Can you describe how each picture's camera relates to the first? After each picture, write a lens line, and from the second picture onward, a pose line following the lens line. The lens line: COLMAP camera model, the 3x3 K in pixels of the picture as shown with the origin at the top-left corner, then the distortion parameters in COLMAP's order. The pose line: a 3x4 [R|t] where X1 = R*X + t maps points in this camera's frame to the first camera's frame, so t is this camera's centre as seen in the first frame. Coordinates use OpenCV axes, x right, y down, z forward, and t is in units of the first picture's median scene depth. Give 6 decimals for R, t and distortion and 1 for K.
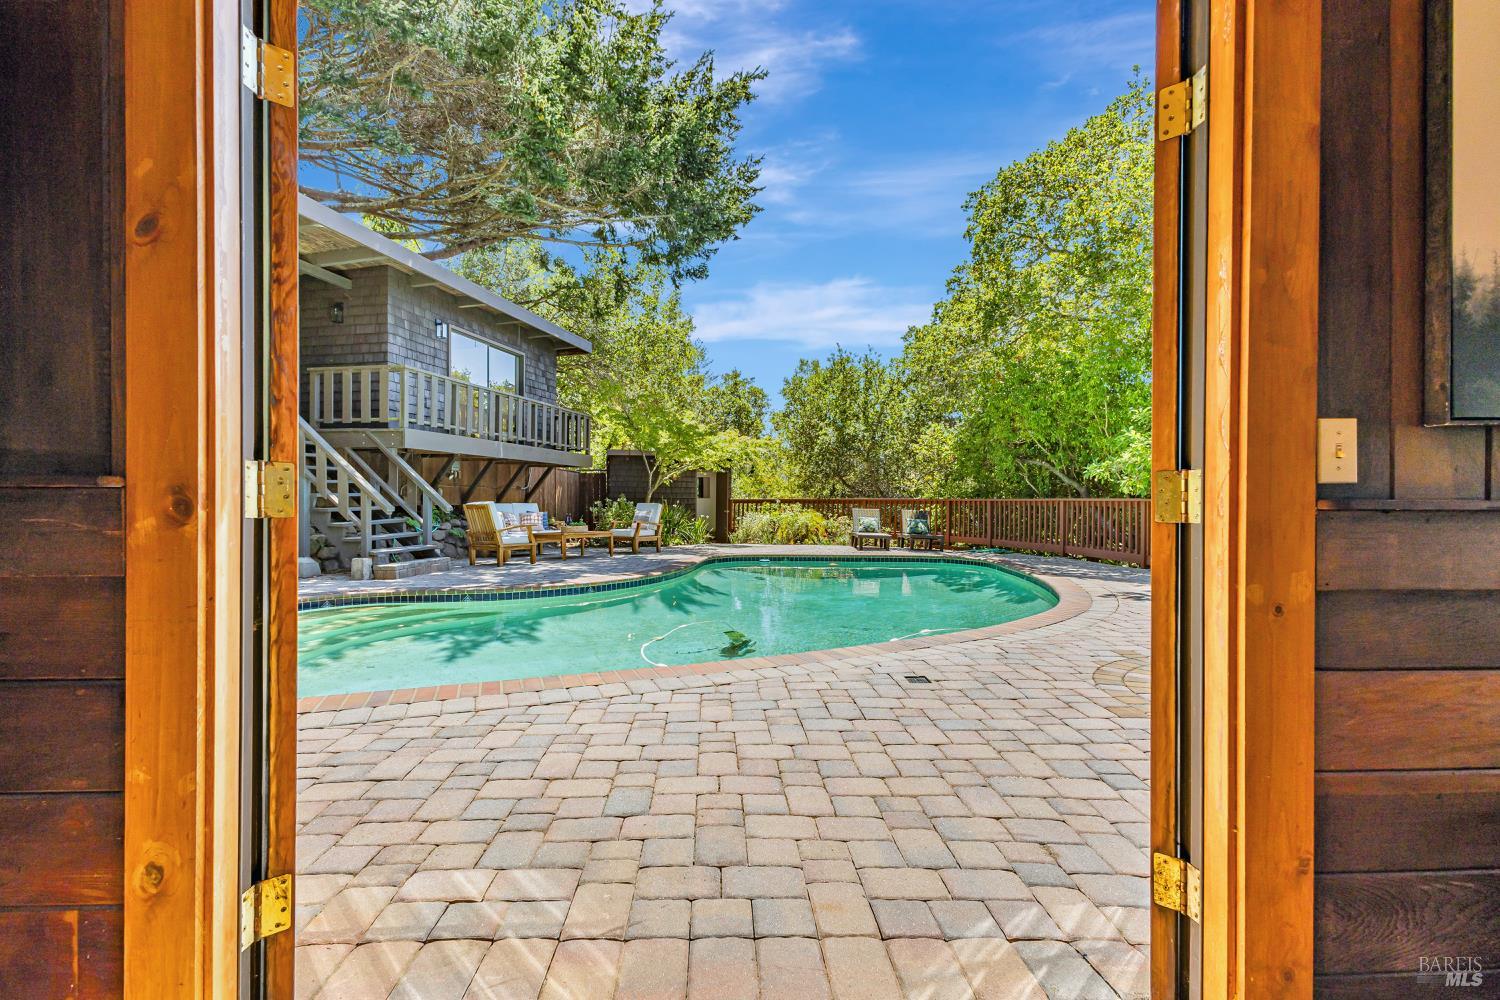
lens RADIAL K [[689.3, 0, 745.2], [0, 689.3, 502.8], [0, 0, 1]] dist [0.008709, 0.000023]
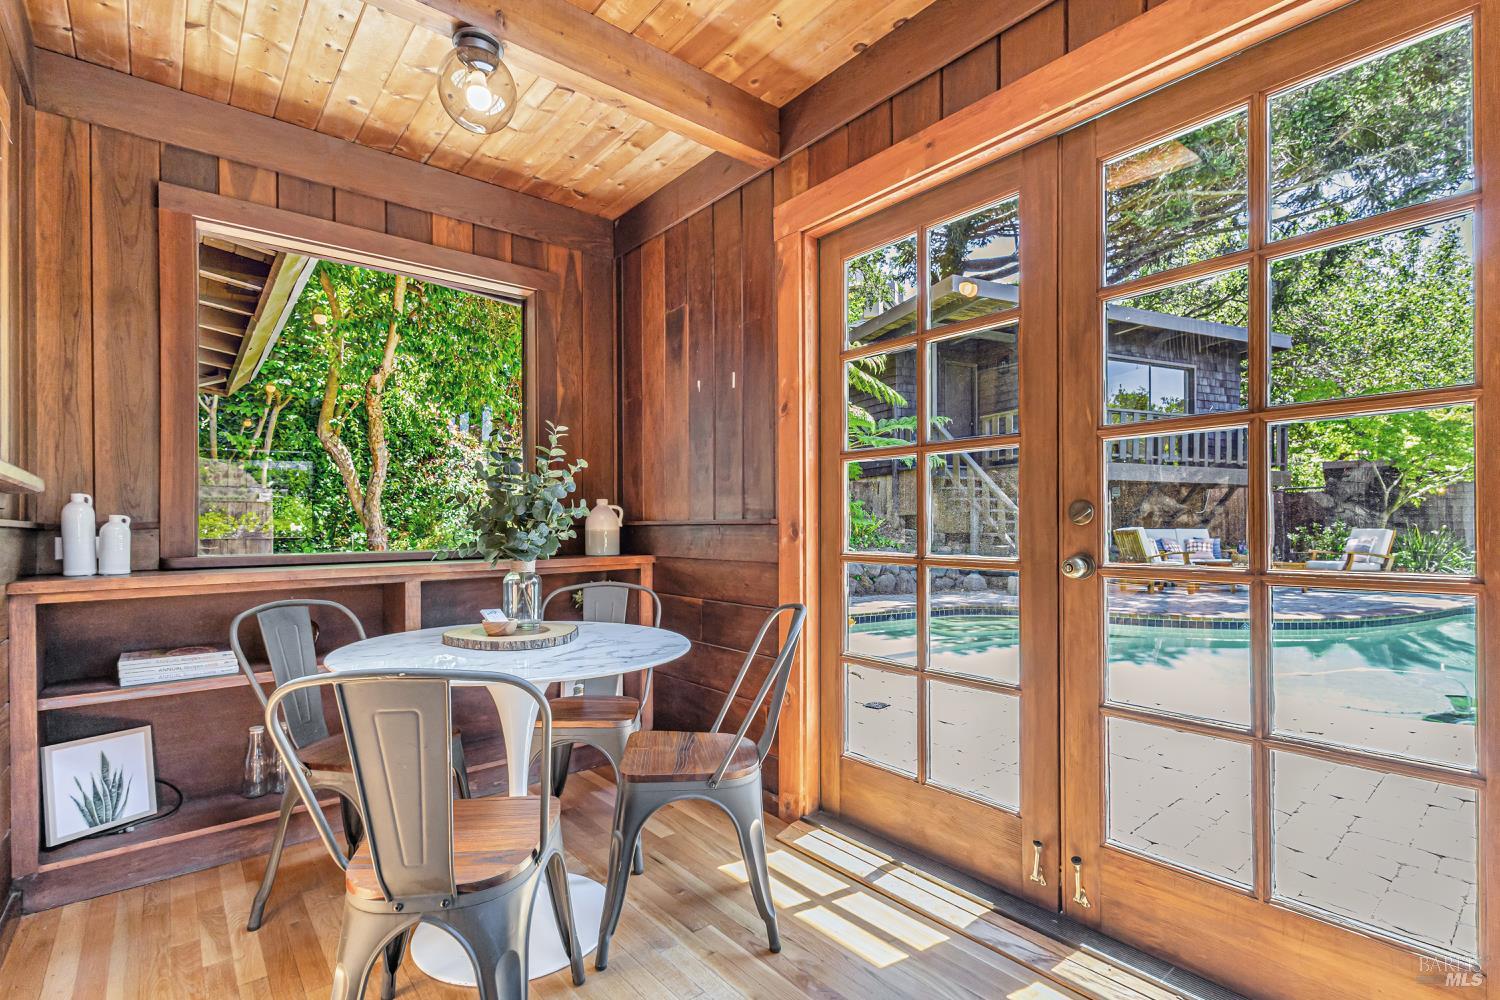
lens RADIAL K [[704.7, 0, 757.6], [0, 704.7, 523.2], [0, 0, 1]] dist [0.000896, 0.000137]
pose [[0.610893, -0.005977, -0.791690, 0.095694], [0.000581, 0.999975, -0.007101, -0.000839], [0.791713, 0.003878, 0.610881, -0.049925]]
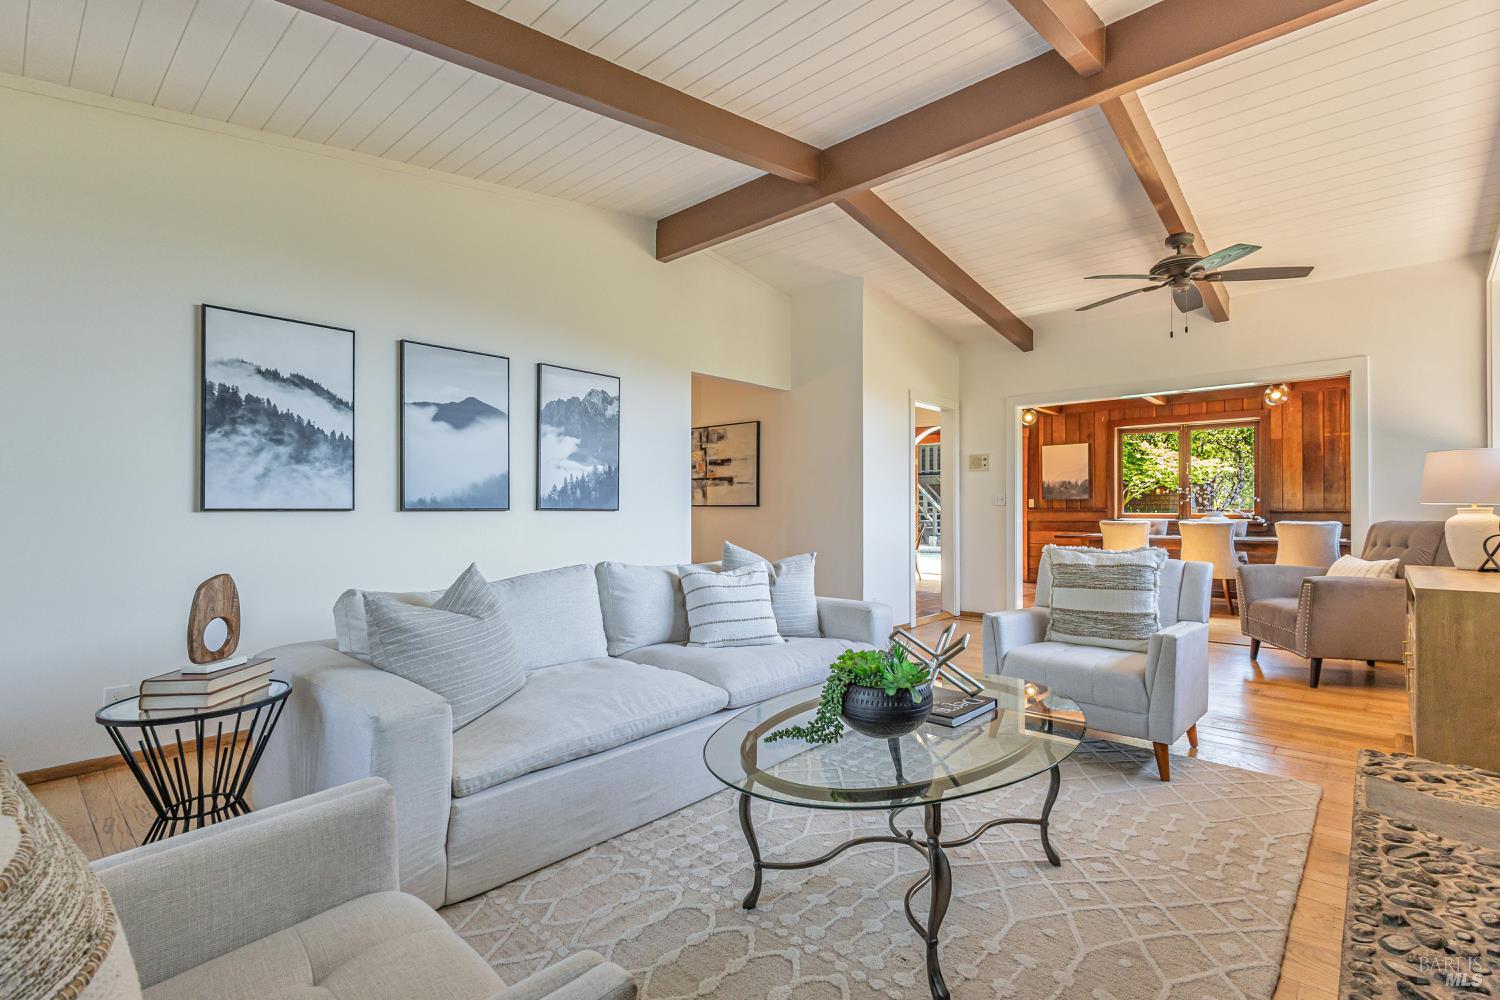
lens RADIAL K [[689.3, 0, 745.2], [0, 689.3, 502.8], [0, 0, 1]] dist [0.008709, 0.000023]
pose [[0.706414, -0.007056, -0.707764, 0.477181], [-0.003167, 0.999909, -0.013130, 0.004022], [0.707792, 0.011516, 0.706327, -0.804431]]
